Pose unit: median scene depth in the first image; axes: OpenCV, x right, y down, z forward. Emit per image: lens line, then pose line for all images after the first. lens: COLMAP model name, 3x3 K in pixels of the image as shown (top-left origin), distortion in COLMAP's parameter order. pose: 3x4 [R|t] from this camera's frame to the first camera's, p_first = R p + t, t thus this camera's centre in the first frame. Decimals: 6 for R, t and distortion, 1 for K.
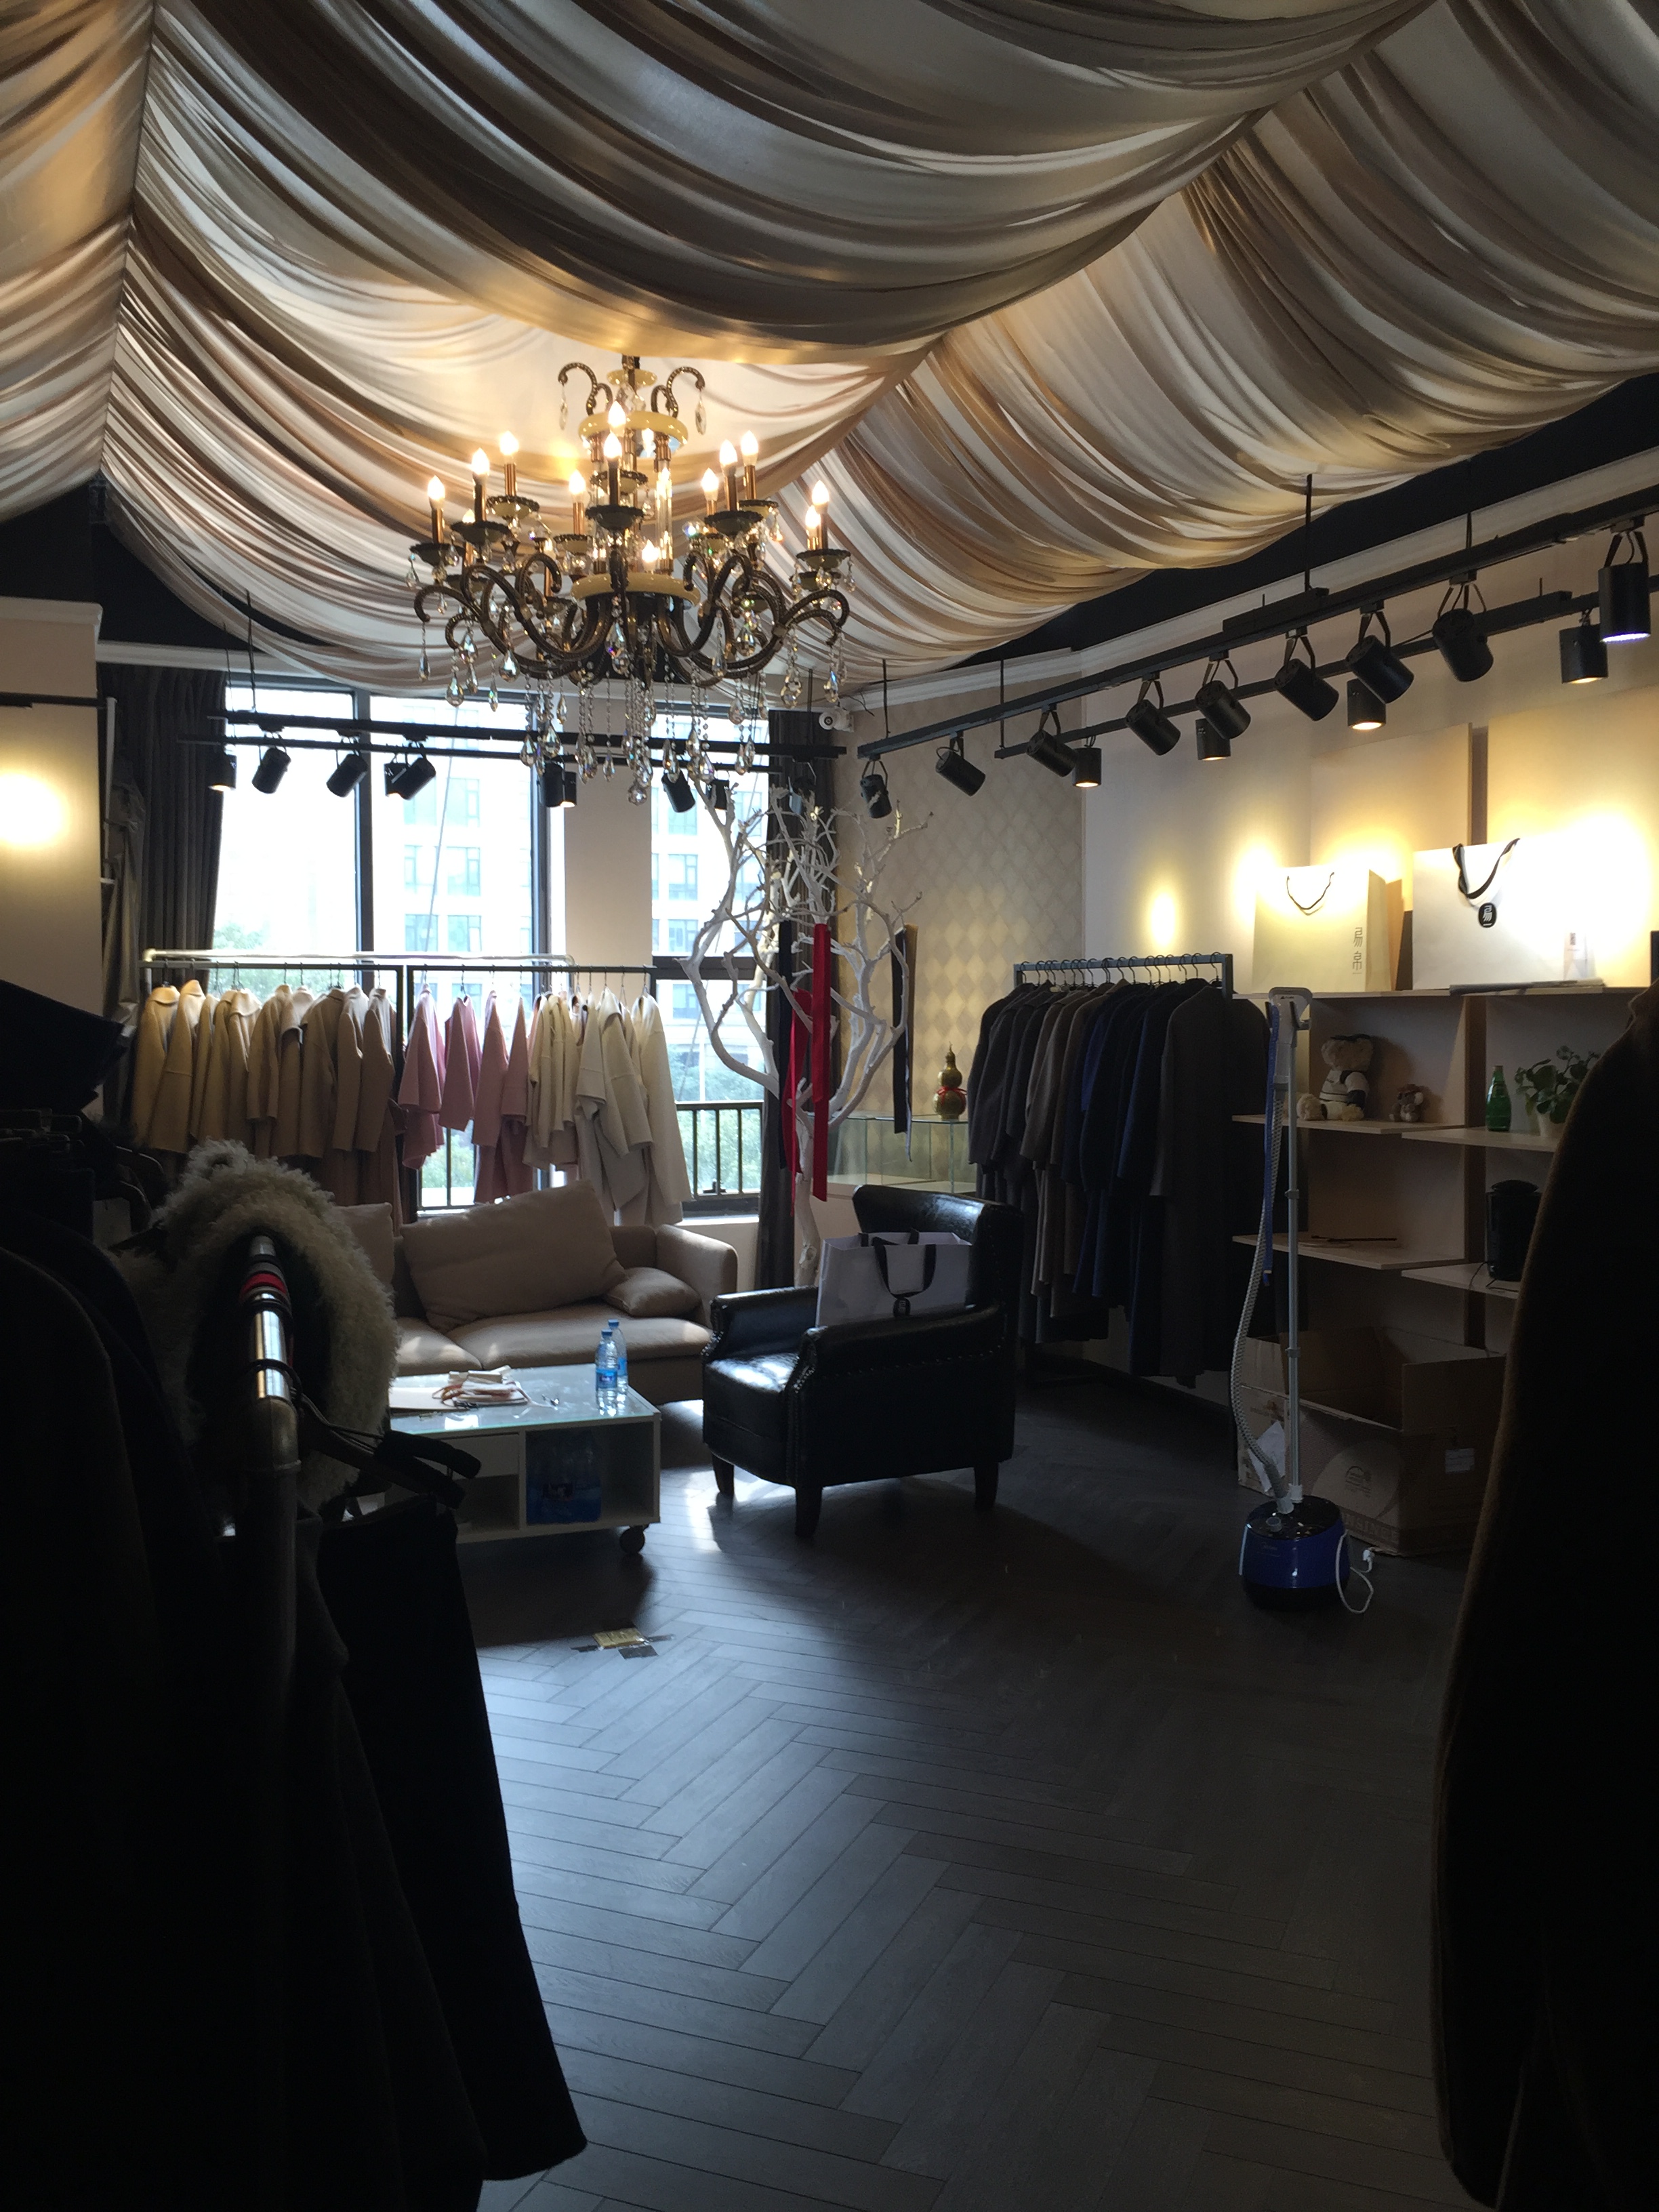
lens RADIAL K [[1872.2, 0, 832.9], [0, 1872.2, 1045.1], [0, 0, 1]] dist [0.081261, -0.115235]
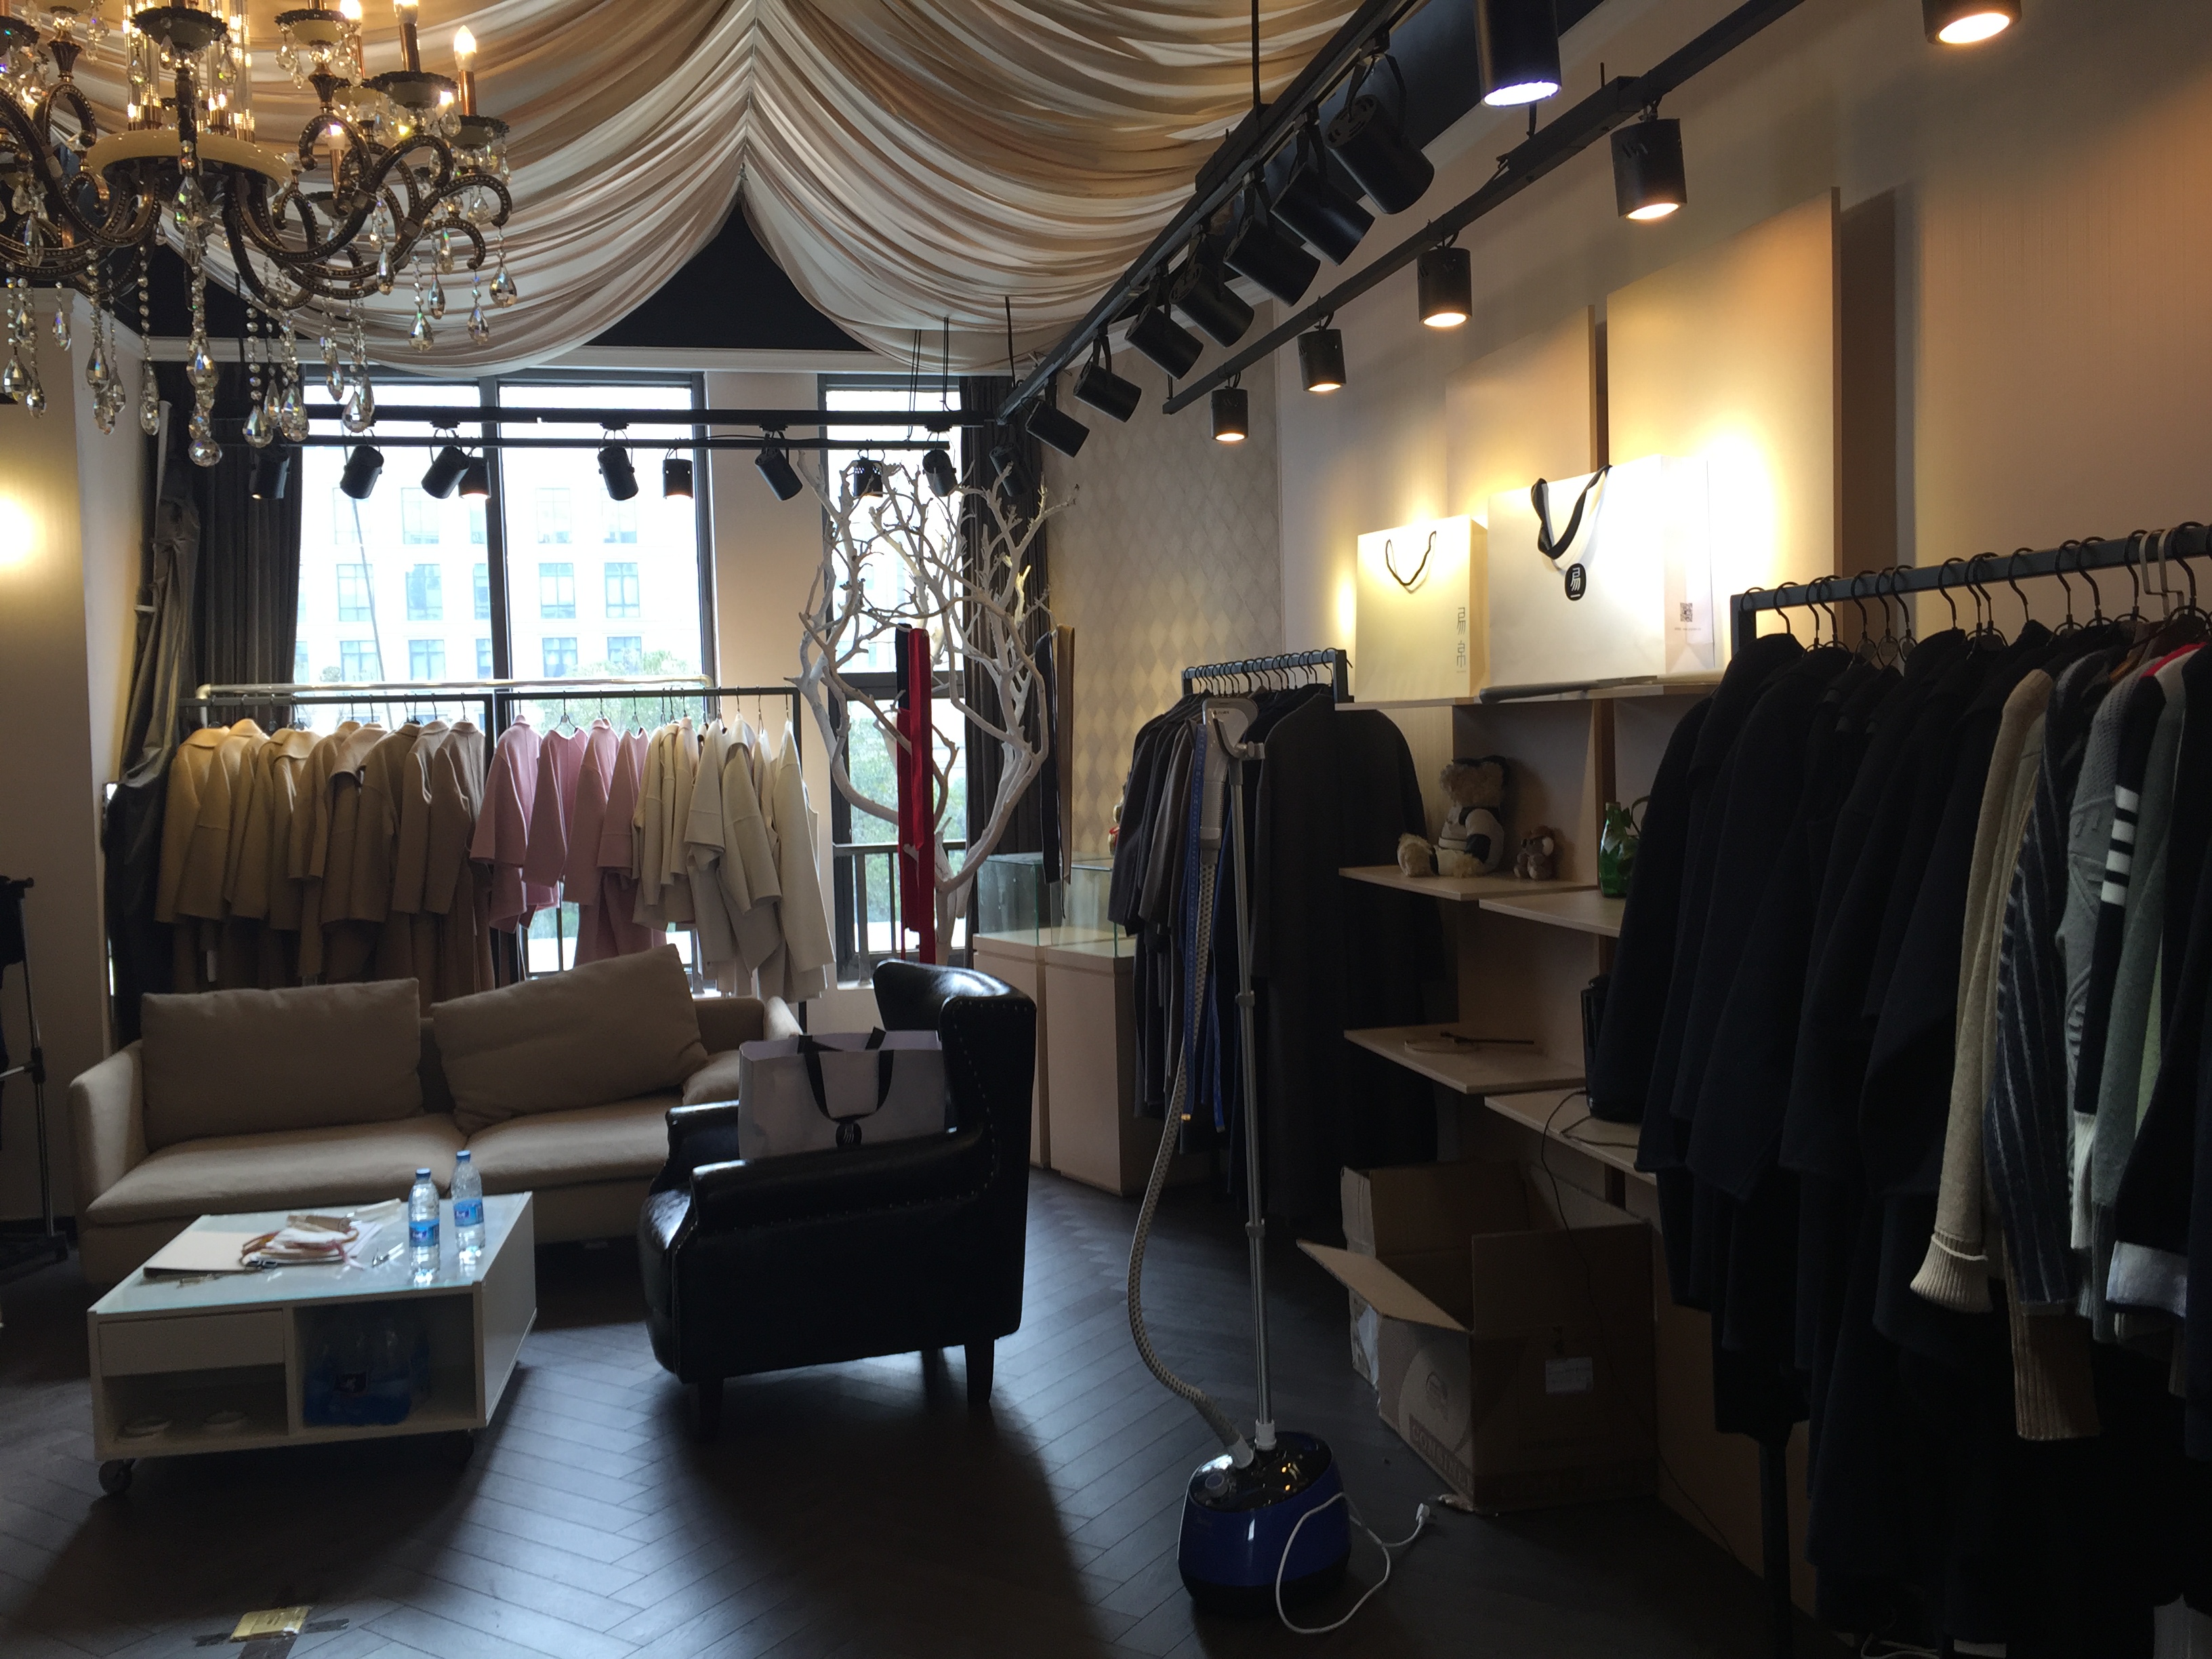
lens RADIAL K [[1872.2, 0, 1100.7], [0, 1872.2, 785.9], [0, 0, 1]] dist [0.081261, -0.115235]
pose [[0.983383, -0.021405, -0.180278, 0.206852], [0.024378, 0.999601, 0.014289, -0.006389], [0.179900, -0.018446, 0.983512, 0.208887]]
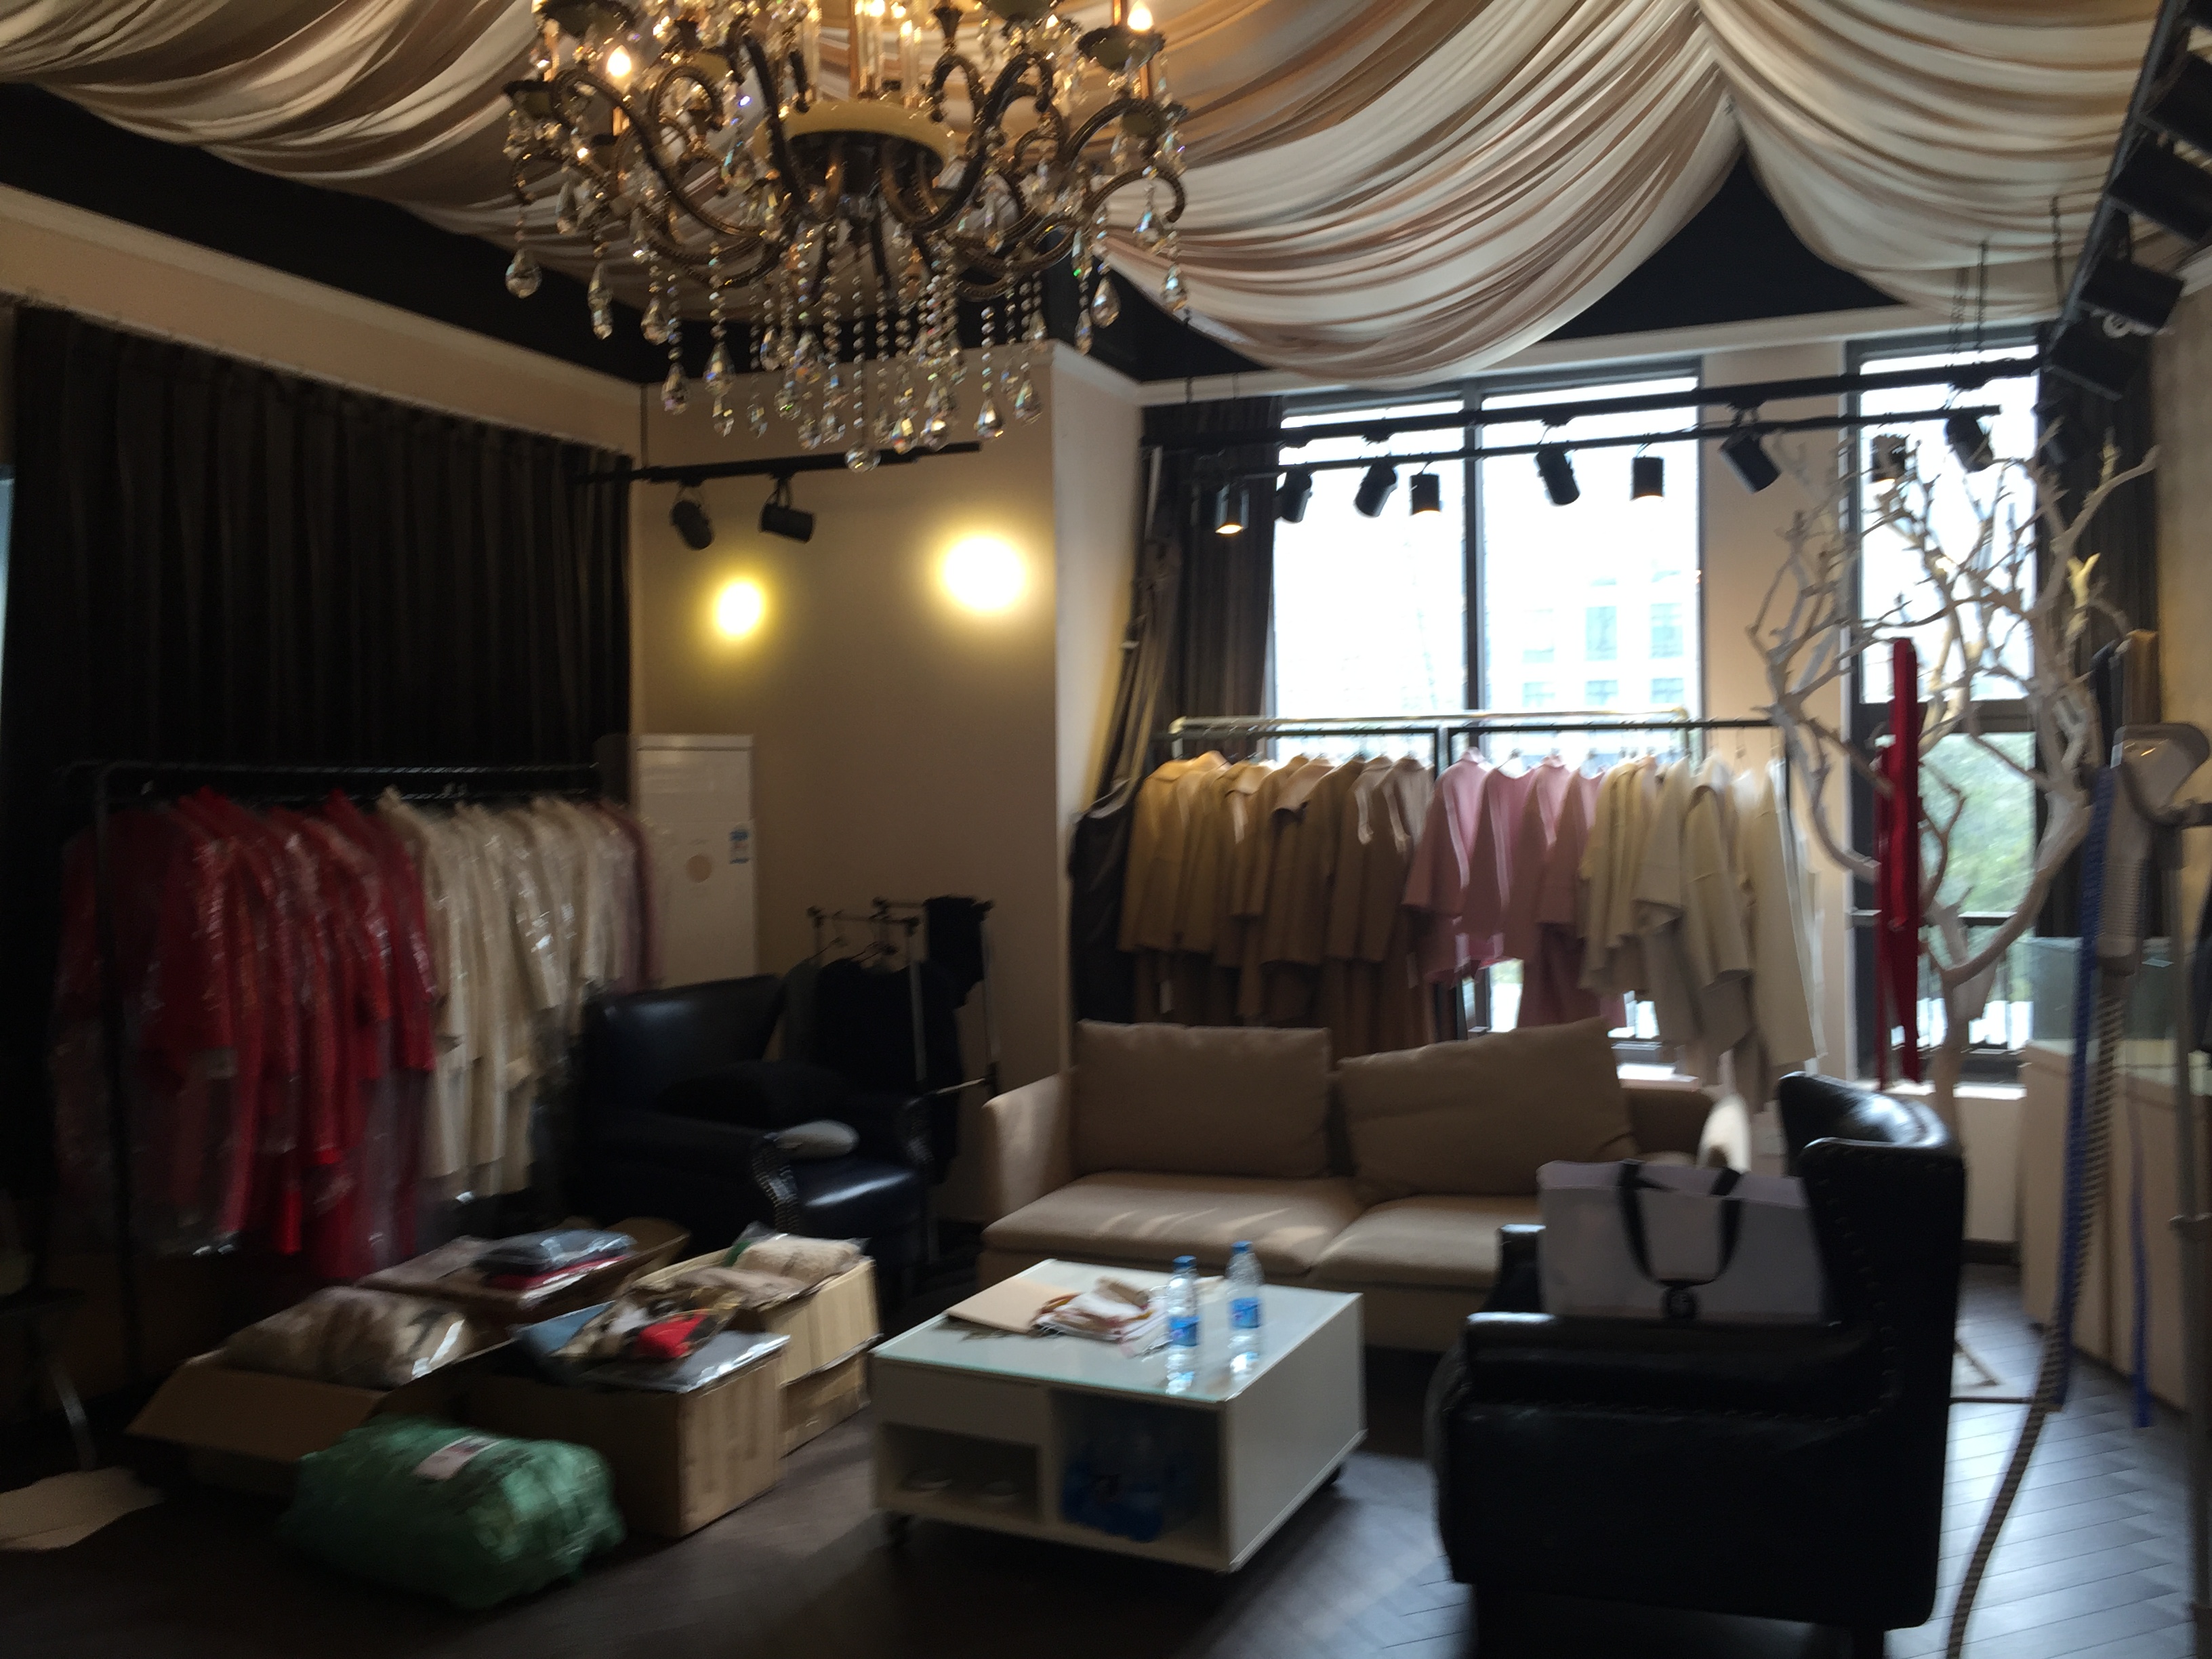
lens RADIAL K [[1872.2, 0, 1100.7], [0, 1872.2, 785.9], [0, 0, 1]] dist [0.081261, -0.115235]
pose [[0.705737, -0.006984, -0.708439, 0.241216], [-0.002995, 0.999913, -0.012842, -0.007544], [0.708467, 0.011185, 0.705655, 0.350780]]
